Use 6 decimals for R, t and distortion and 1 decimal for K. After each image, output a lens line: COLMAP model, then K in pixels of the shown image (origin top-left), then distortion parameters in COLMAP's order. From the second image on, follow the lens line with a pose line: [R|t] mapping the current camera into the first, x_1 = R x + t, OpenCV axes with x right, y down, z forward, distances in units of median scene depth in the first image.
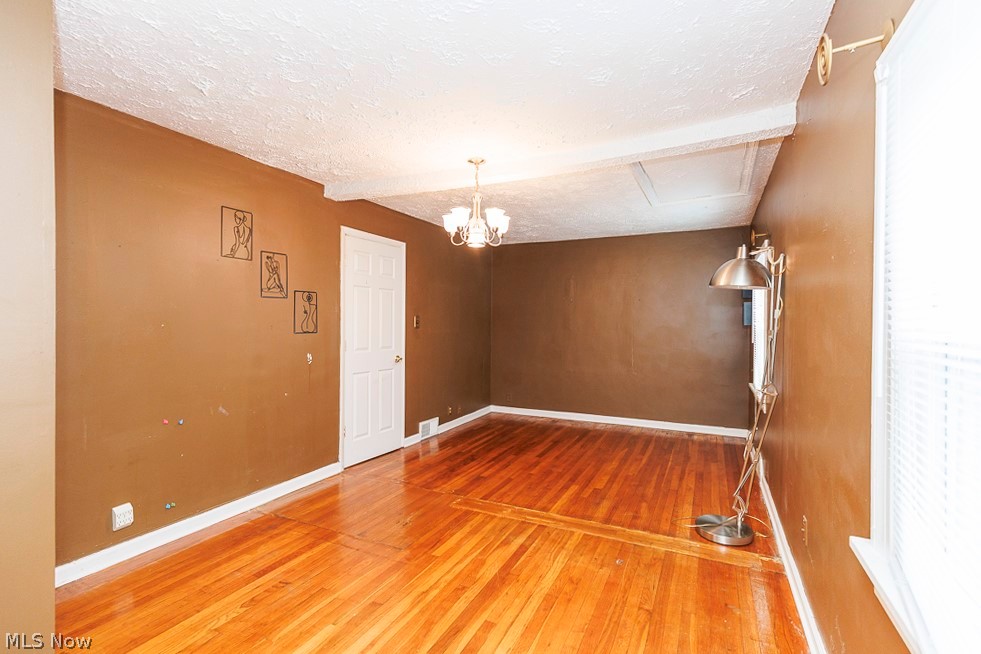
lens RADIAL K [[445.0, 0, 495.2], [0, 445.0, 326.7], [0, 0, 1]] dist [0.005668, -0.002007]
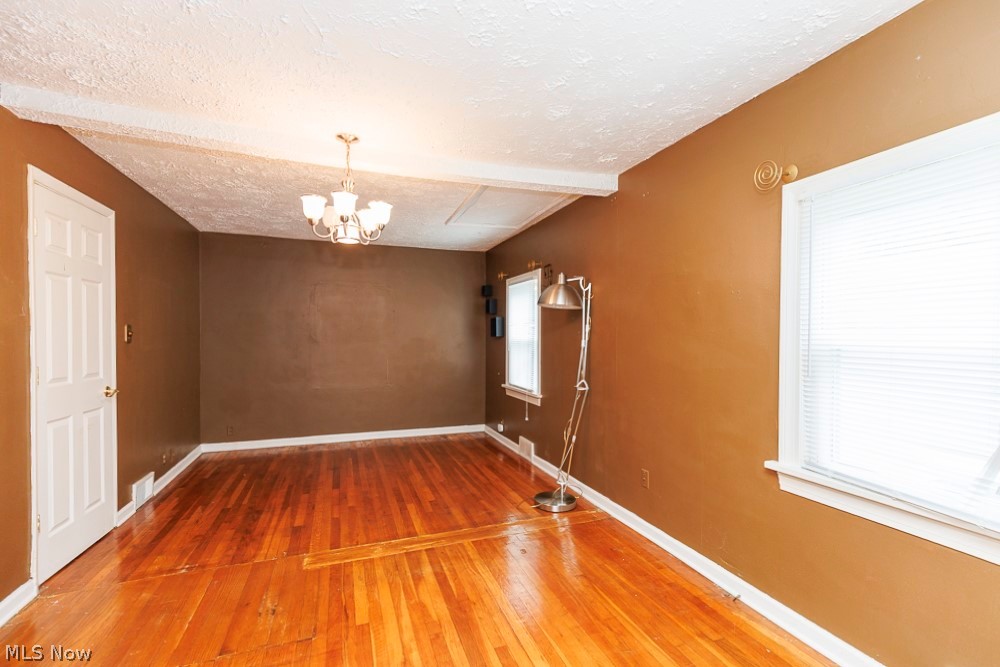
lens RADIAL K [[453.6, 0, 509.9], [0, 453.6, 344.6], [0, 0, 1]] dist [0.005668, -0.002007]
pose [[0.692913, -0.017295, 0.720813, -0.412358], [0.006797, 0.999825, 0.017456, -0.003666], [-0.720989, -0.007195, 0.692909, 0.186368]]
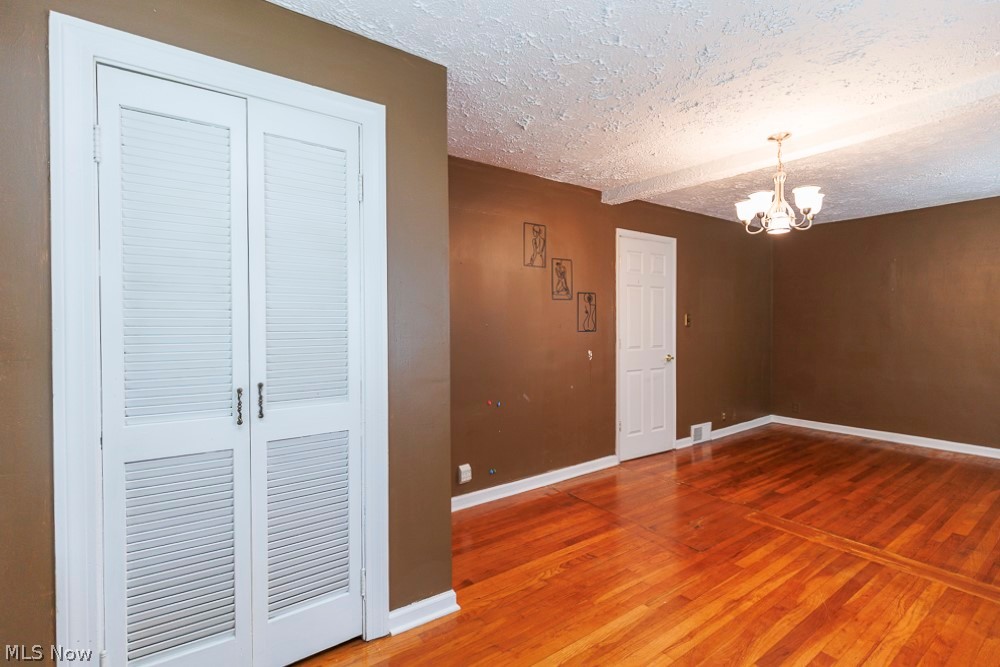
lens RADIAL K [[447.2, 0, 503.4], [0, 447.2, 330.5], [0, 0, 1]] dist [0.003374, -0.001979]
pose [[0.873031, -0.004453, -0.487645, -0.081831], [0.007701, 0.999960, 0.004657, 0.006106], [0.487604, -0.007821, 0.873030, -0.049123]]
